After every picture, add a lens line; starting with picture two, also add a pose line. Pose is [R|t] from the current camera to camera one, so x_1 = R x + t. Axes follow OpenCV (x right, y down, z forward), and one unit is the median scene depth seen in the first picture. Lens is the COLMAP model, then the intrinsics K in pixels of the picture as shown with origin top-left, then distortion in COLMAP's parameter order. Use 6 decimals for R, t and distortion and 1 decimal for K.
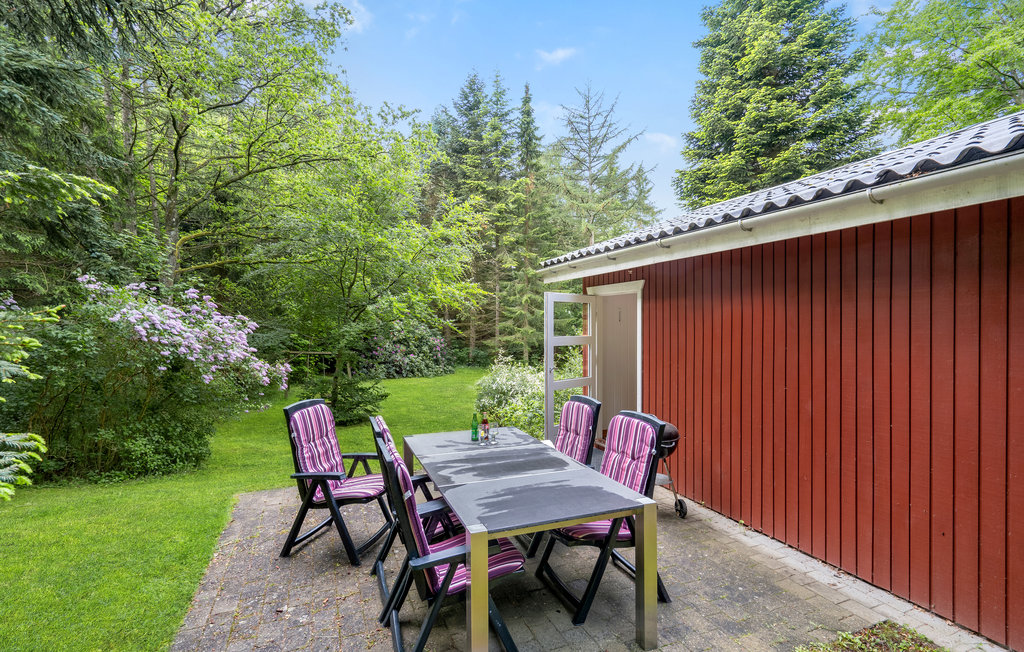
lens RADIAL K [[479.9, 0, 512.0], [0, 479.9, 326.0], [0, 0, 1]] dist [-0.000321, 0.000123]
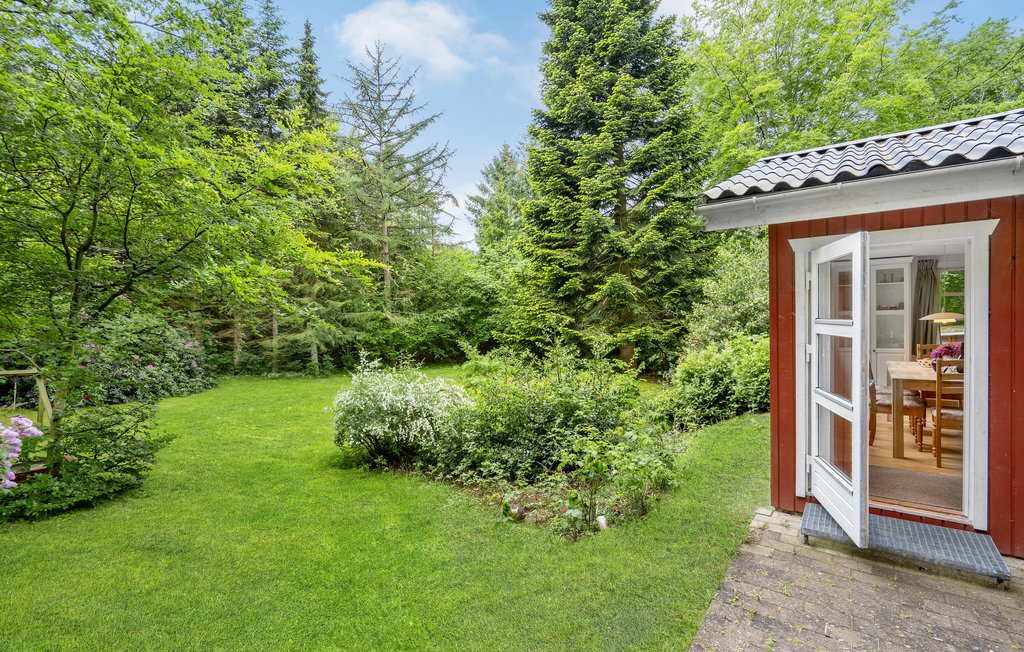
lens RADIAL K [[479.9, 0, 512.0], [0, 479.9, 326.0], [0, 0, 1]] dist [-0.000321, 0.000123]
pose [[0.865529, -0.023458, 0.500309, -0.093376], [0.018781, 0.999720, 0.014382, 0.002523], [-0.500506, -0.003052, 0.865728, 0.130833]]
